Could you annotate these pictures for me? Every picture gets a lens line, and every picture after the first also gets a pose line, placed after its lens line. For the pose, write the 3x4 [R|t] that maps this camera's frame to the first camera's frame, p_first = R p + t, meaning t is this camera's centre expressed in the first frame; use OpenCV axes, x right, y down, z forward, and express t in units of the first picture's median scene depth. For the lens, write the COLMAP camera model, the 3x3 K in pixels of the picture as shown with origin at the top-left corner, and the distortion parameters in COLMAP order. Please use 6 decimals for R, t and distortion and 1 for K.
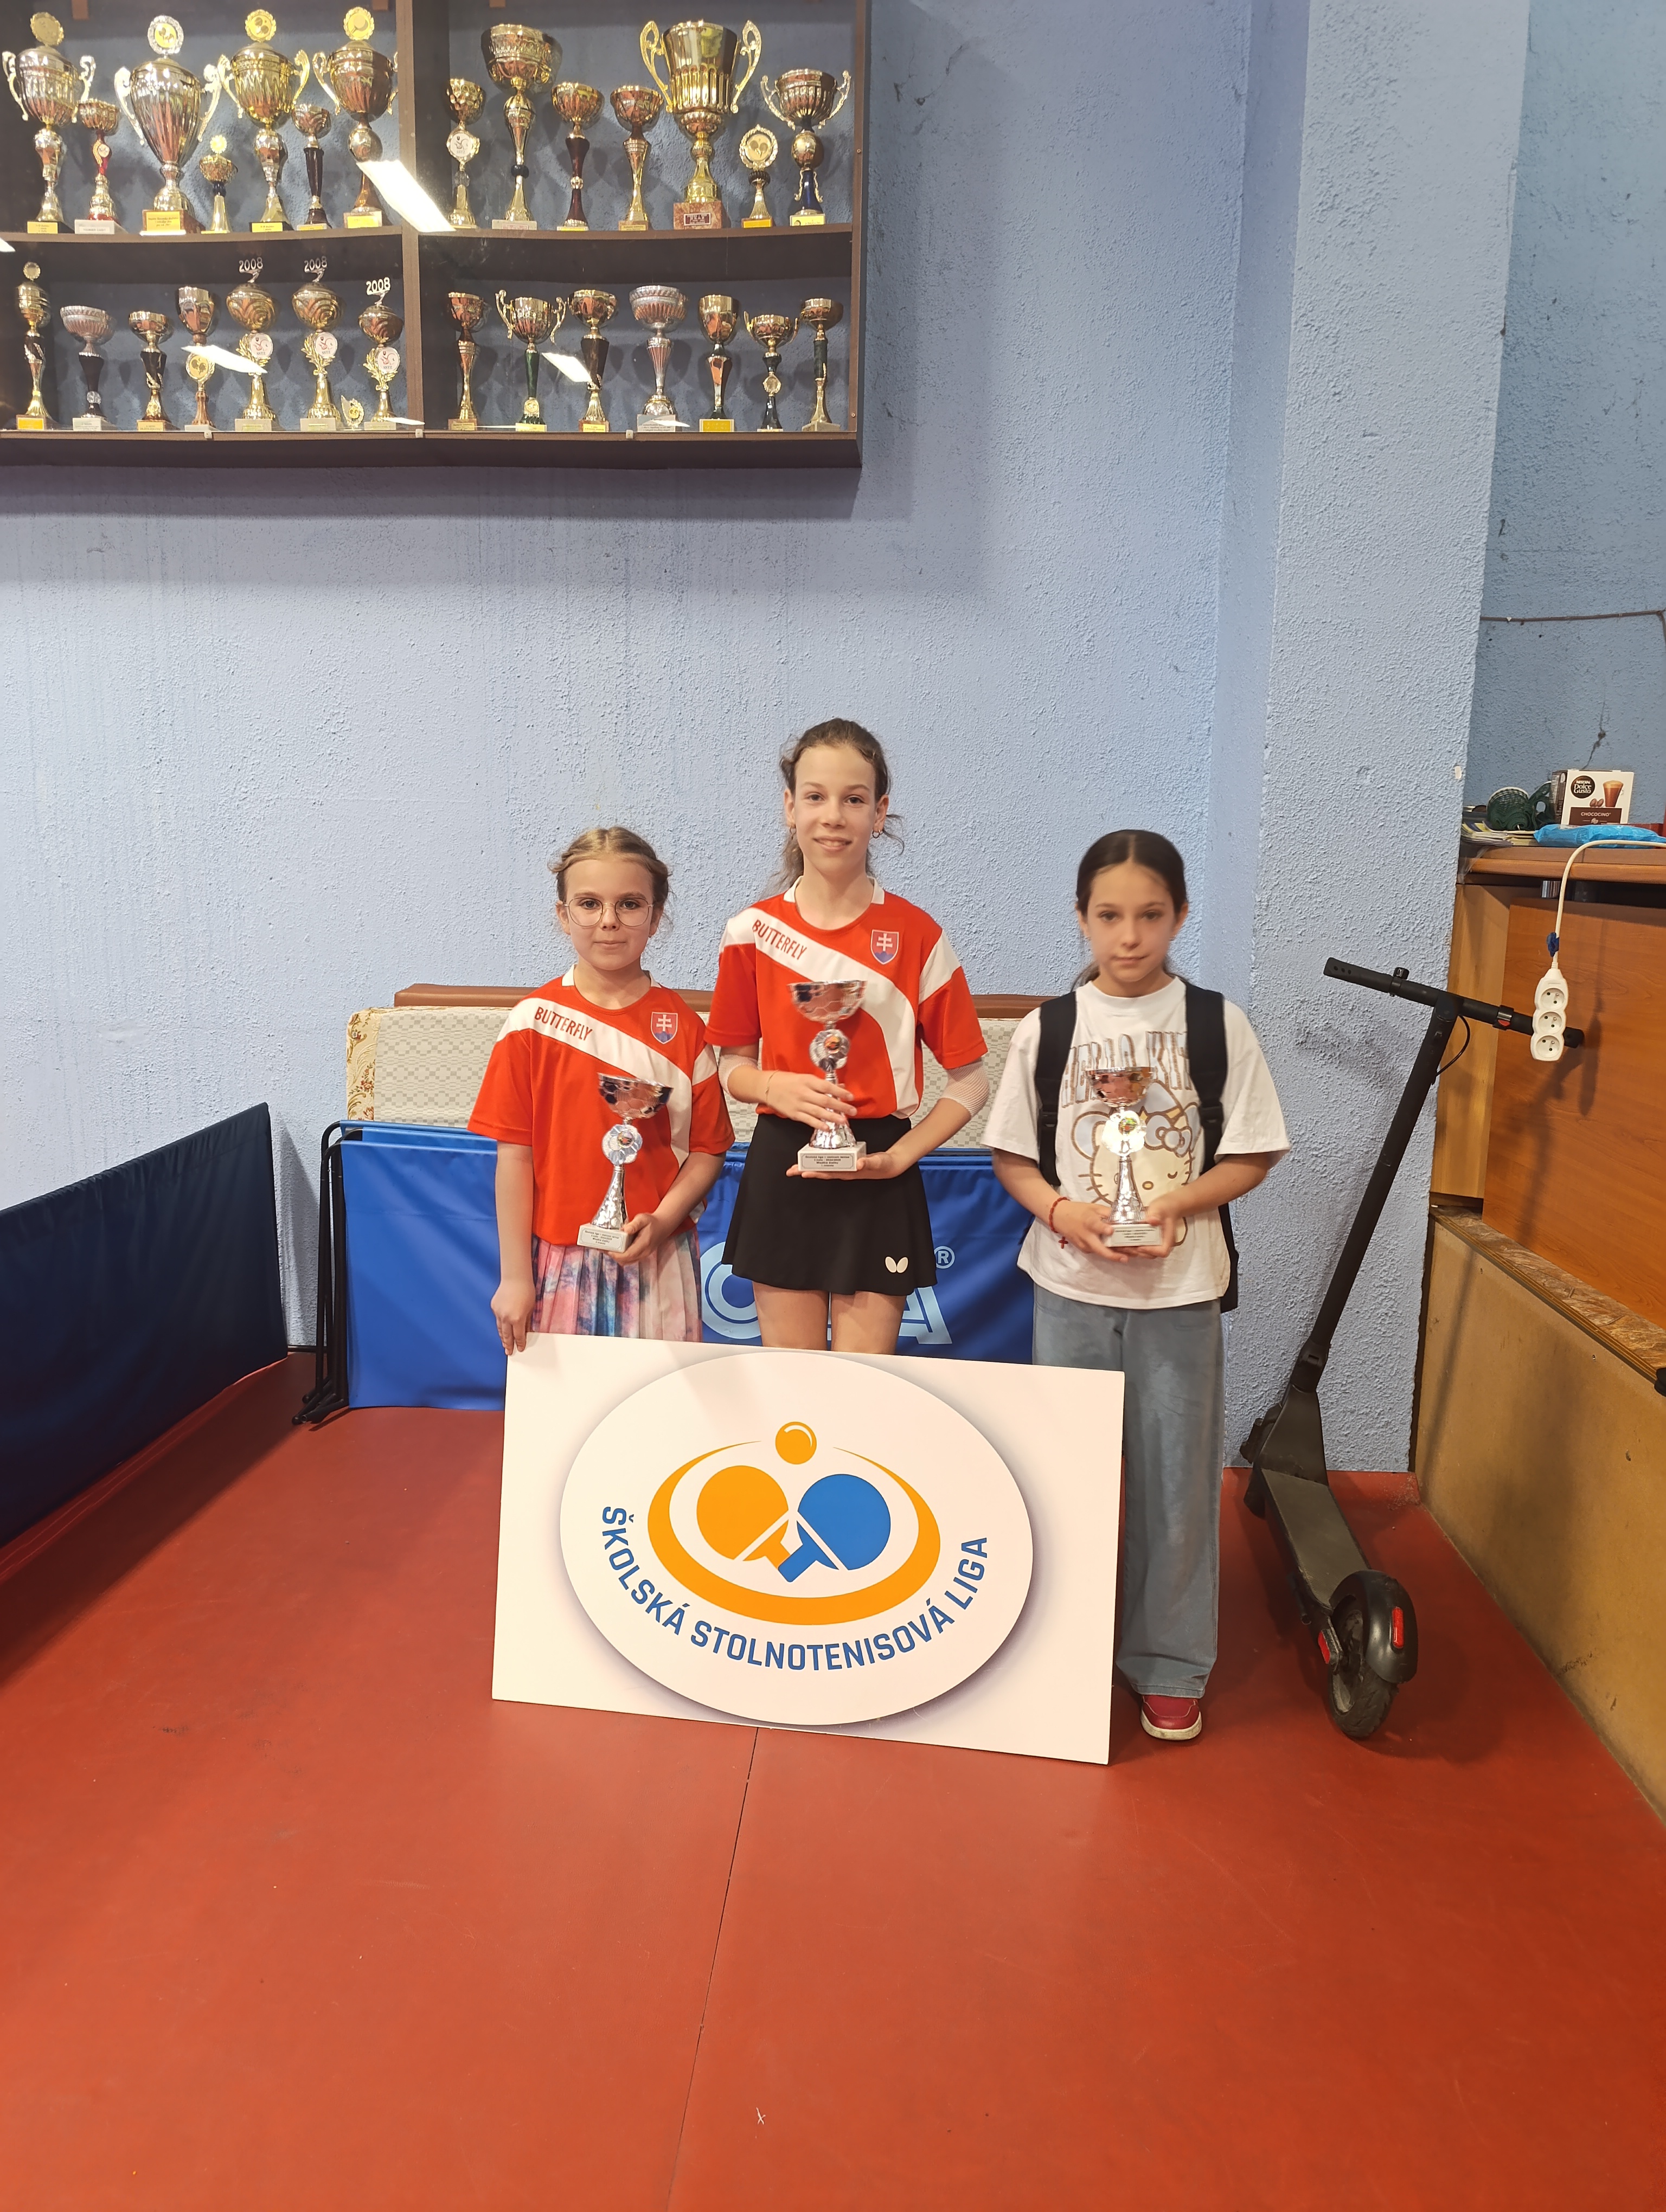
lens RADIAL K [[1494.9, 0, 829.9], [0, 1494.9, 1117.5], [0, 0, 1]] dist [0.034035, -0.035796]
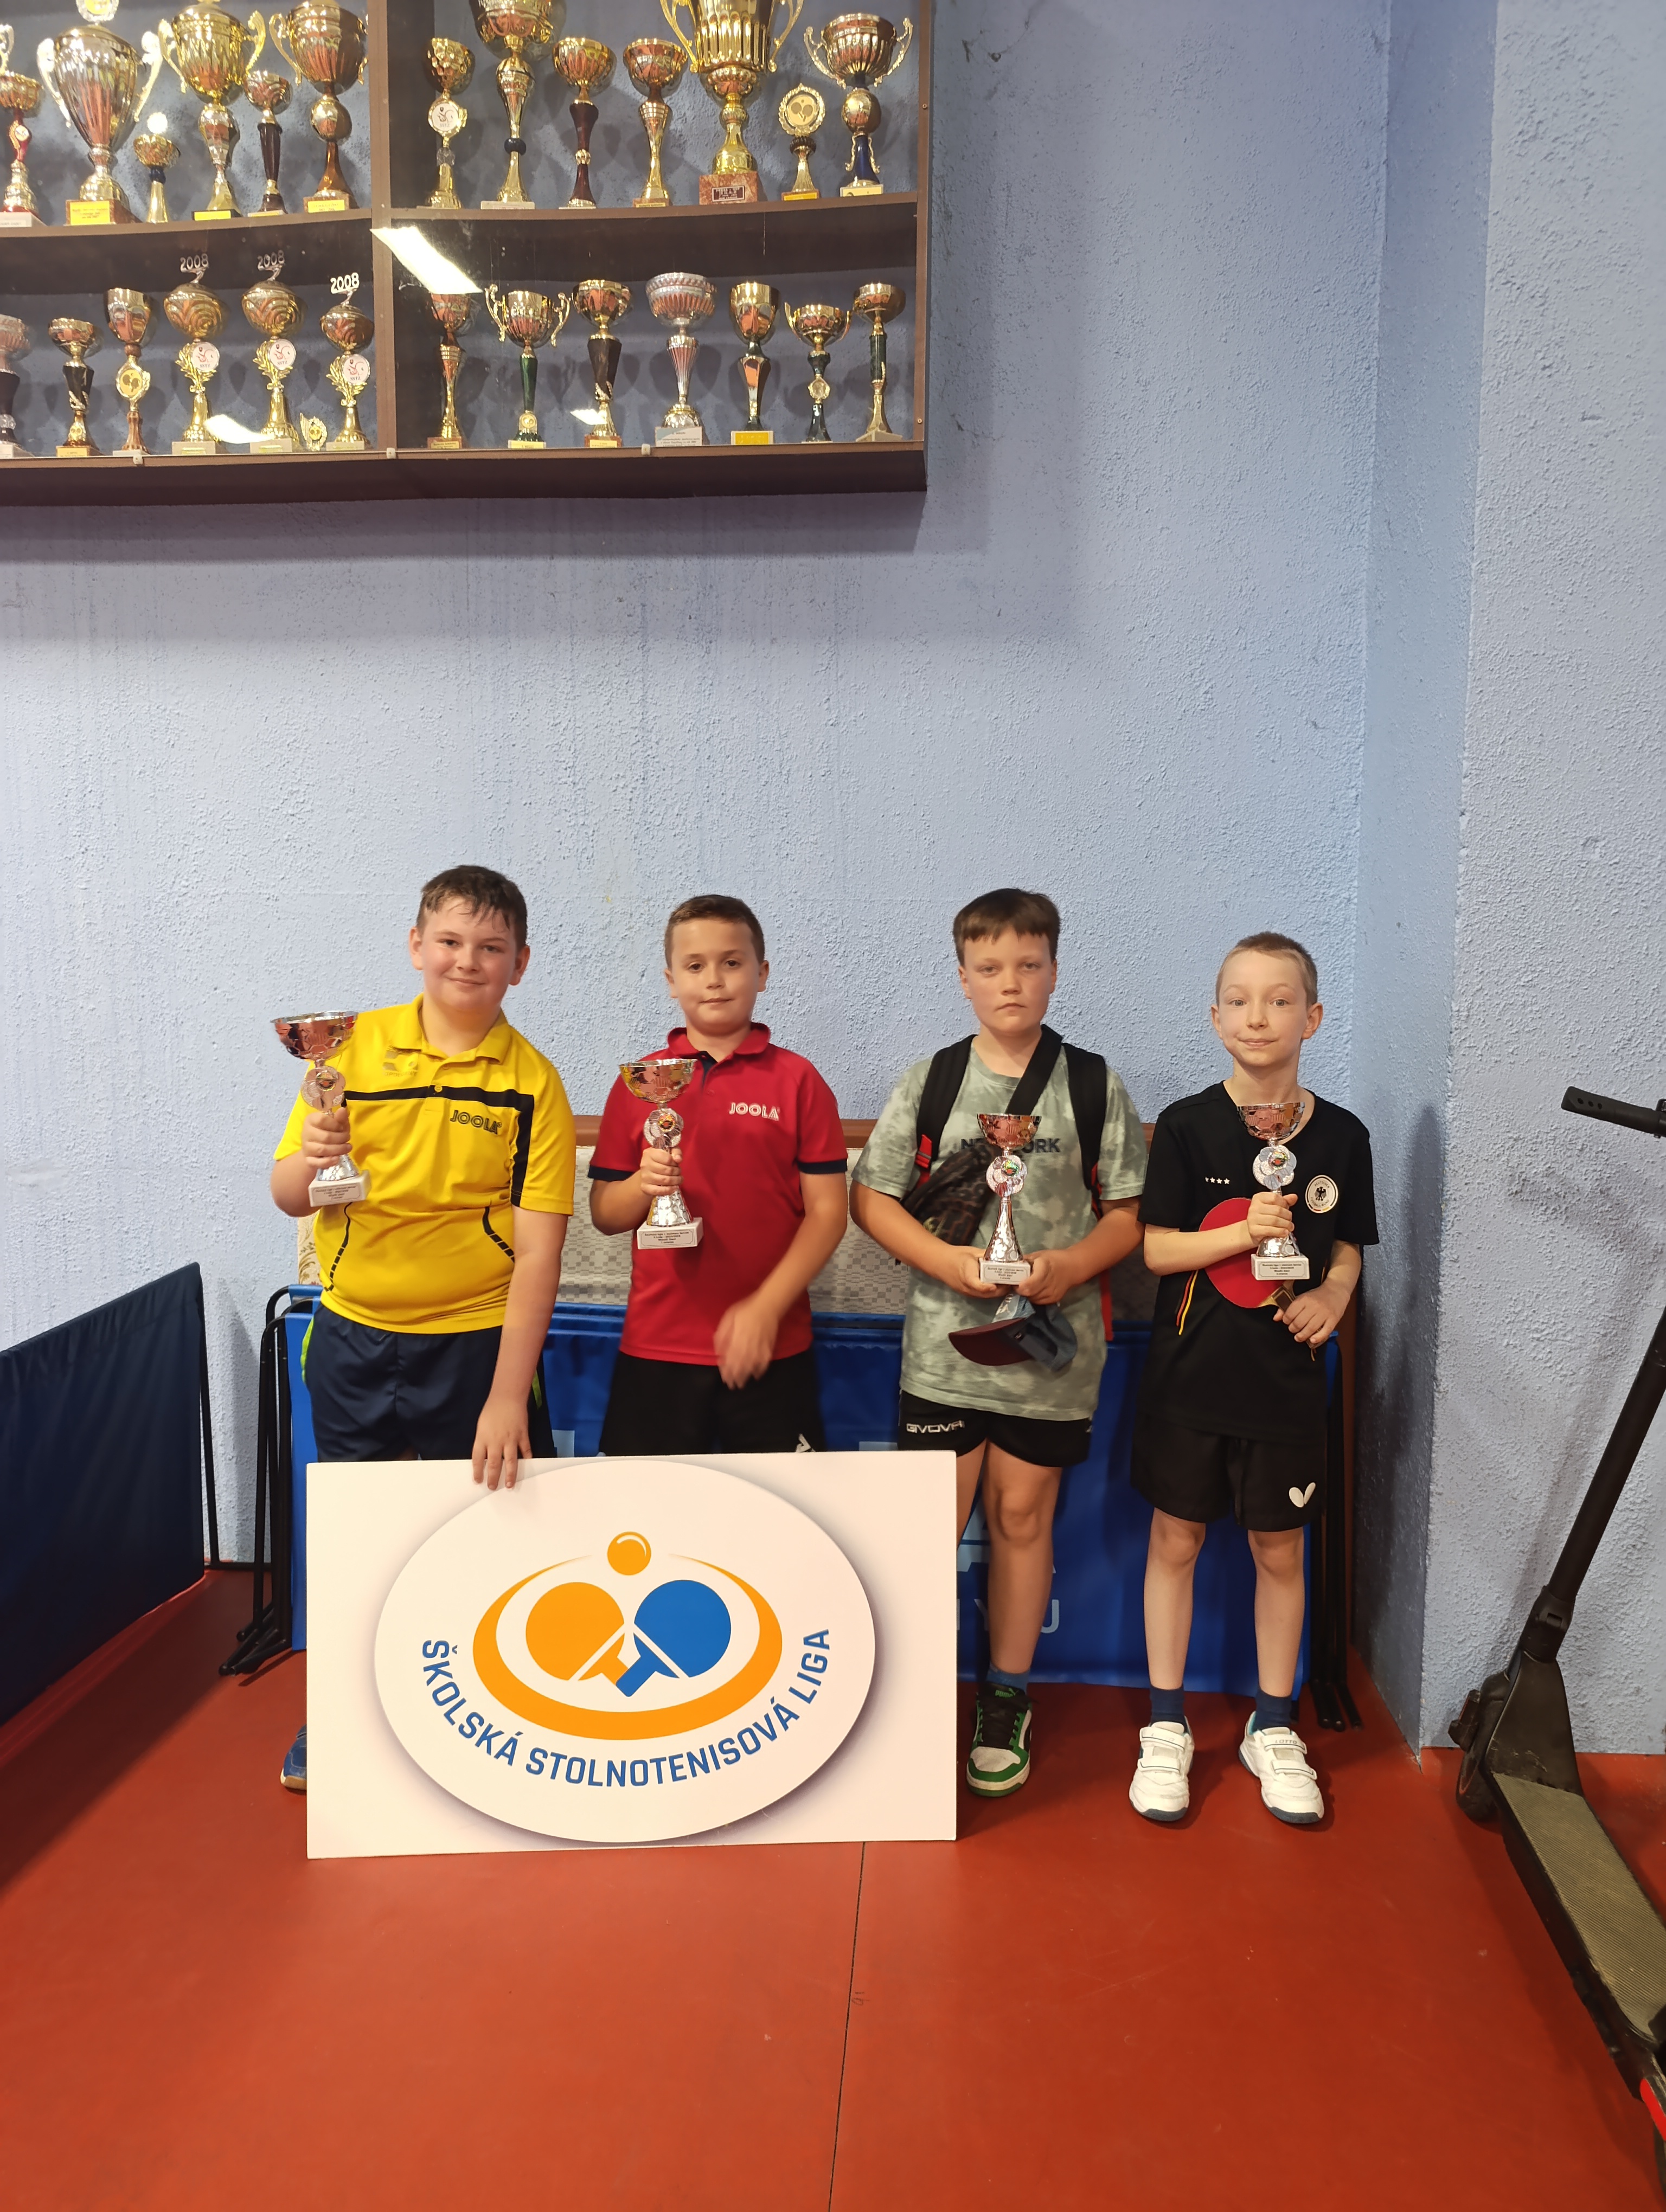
lens RADIAL K [[1494.9, 0, 836.3], [0, 1494.9, 1108.1], [0, 0, 1]] dist [0.034035, -0.035796]
pose [[0.999870, -0.007905, -0.014034, -0.020056], [0.006974, 0.997850, -0.065166, -0.040611], [0.014519, 0.065060, 0.997776, 0.199906]]
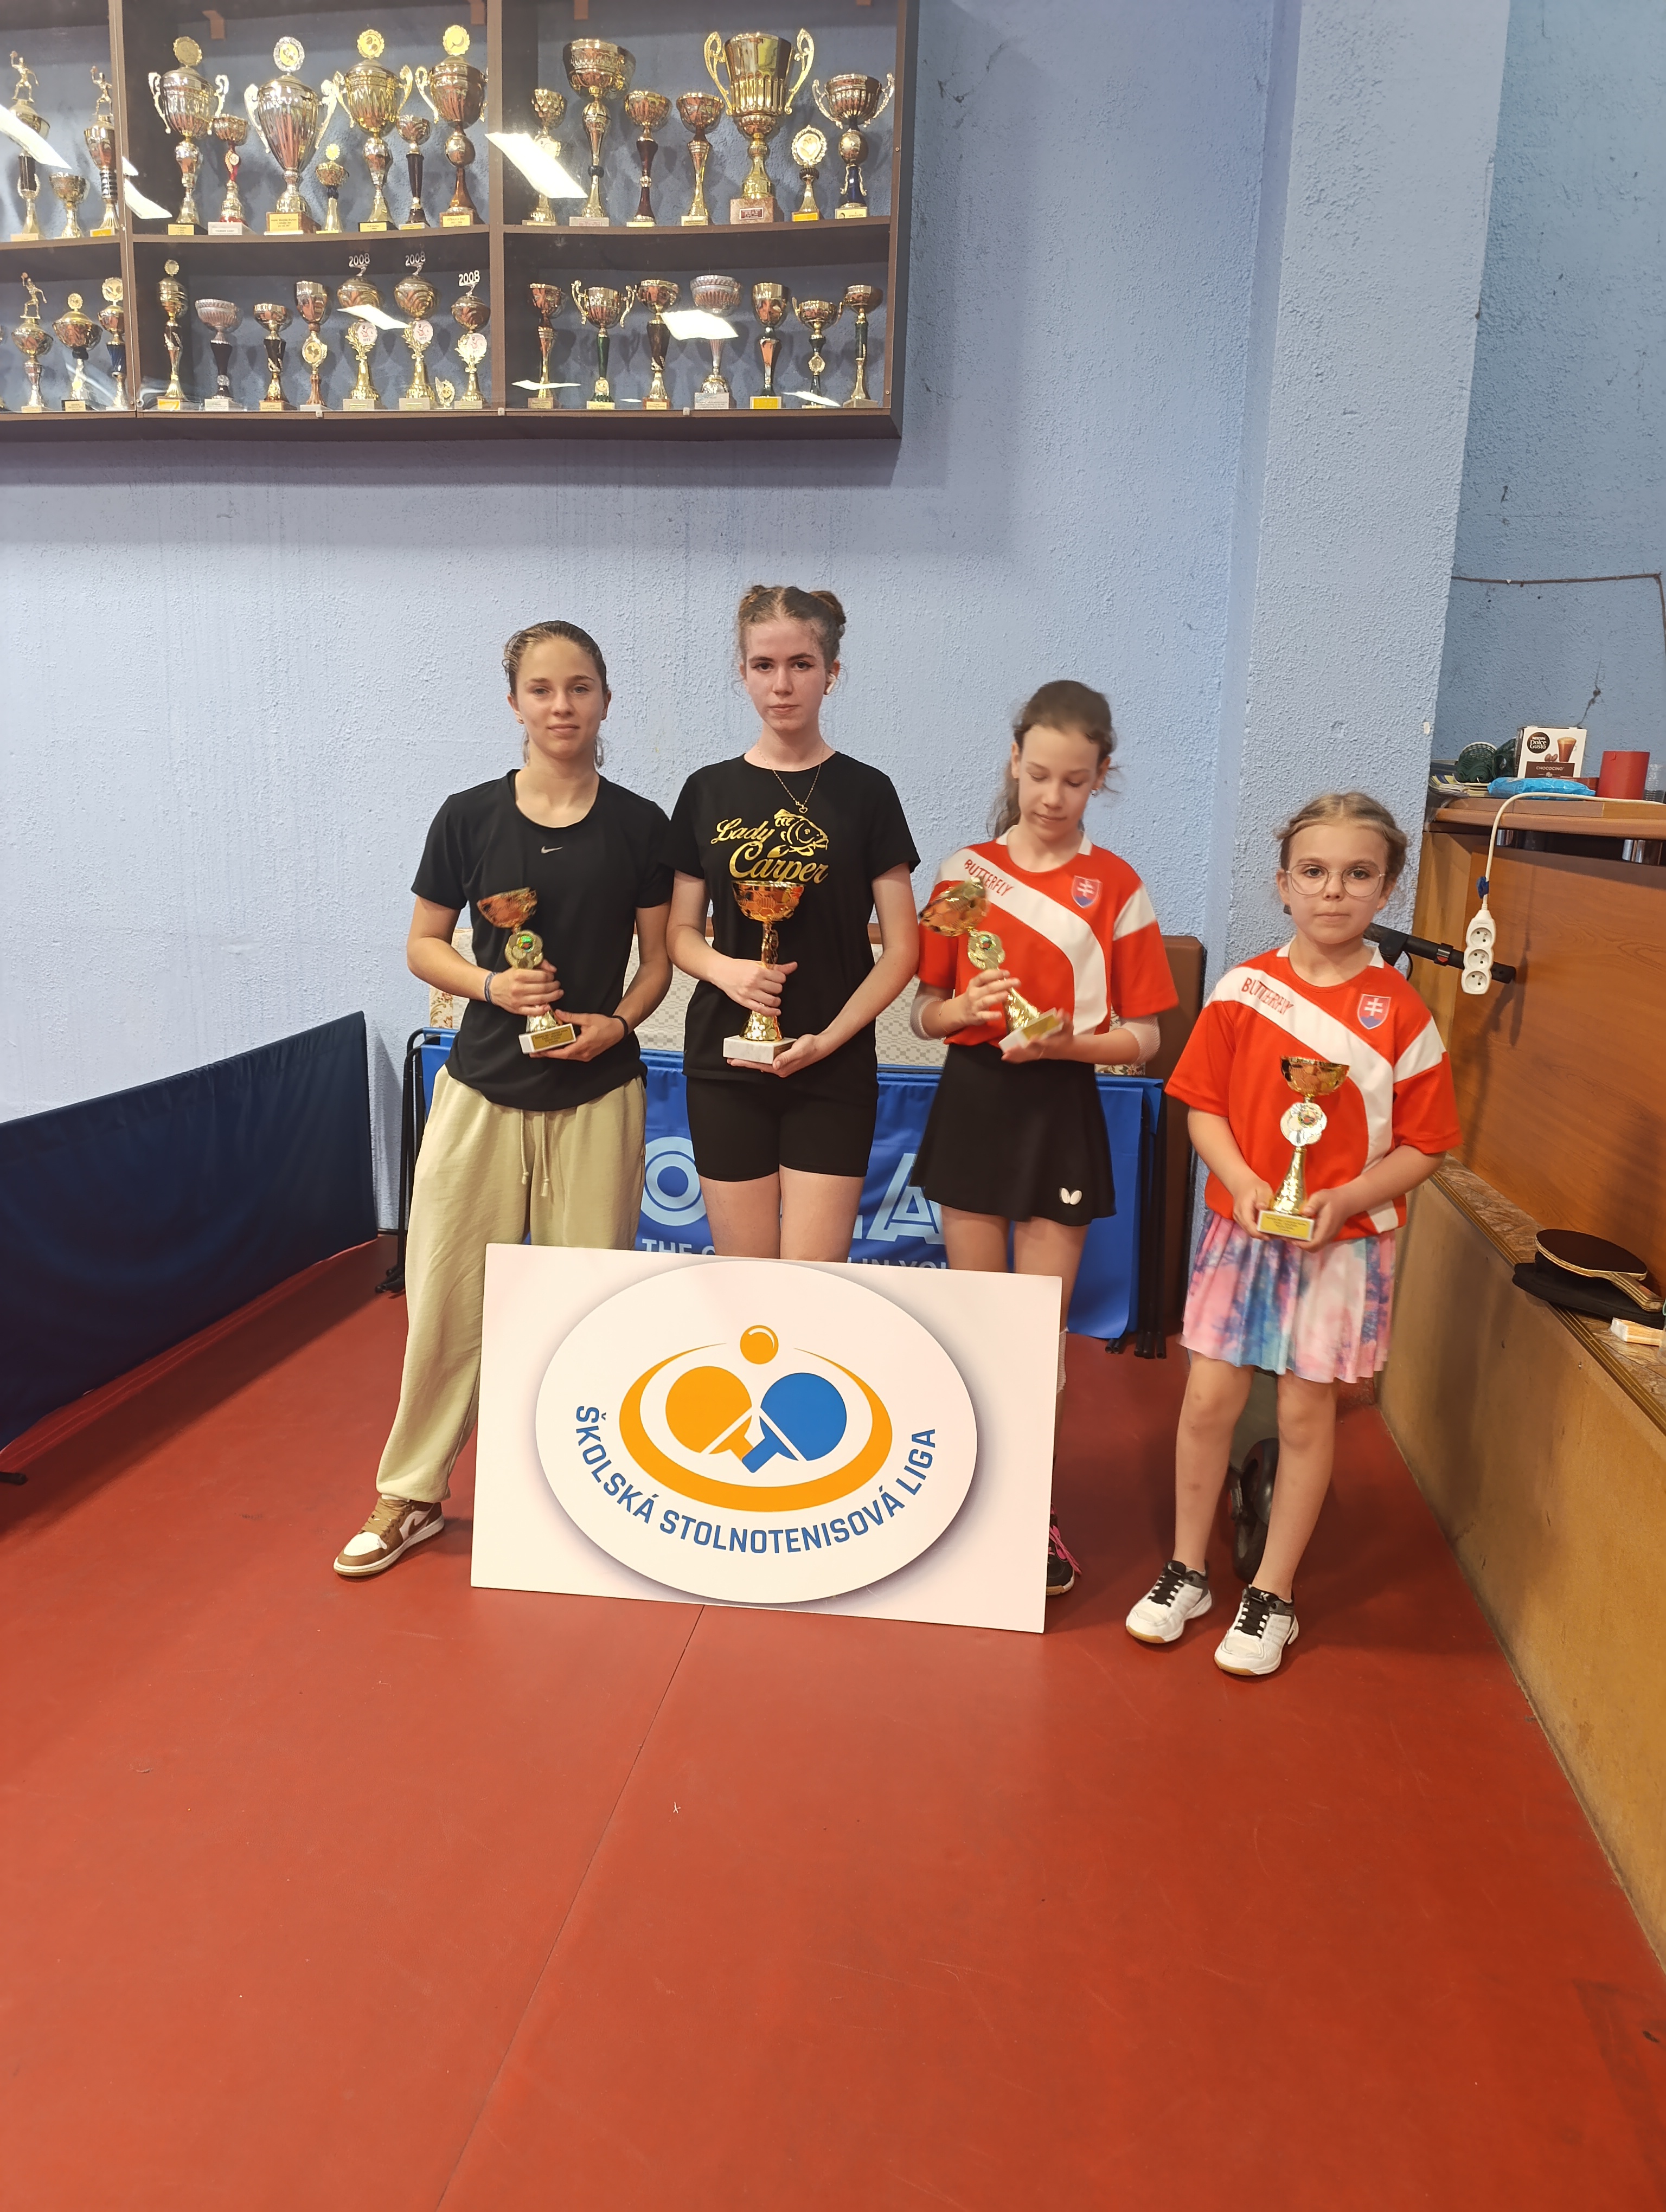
lens RADIAL K [[1494.9, 0, 828.5], [0, 1494.9, 1101.1], [0, 0, 1]] dist [0.034035, -0.035796]
pose [[0.995821, 0.032200, -0.085461, 0.078856], [-0.029984, 0.999183, 0.027088, 0.018800], [0.086263, -0.024413, 0.995973, -0.101391]]
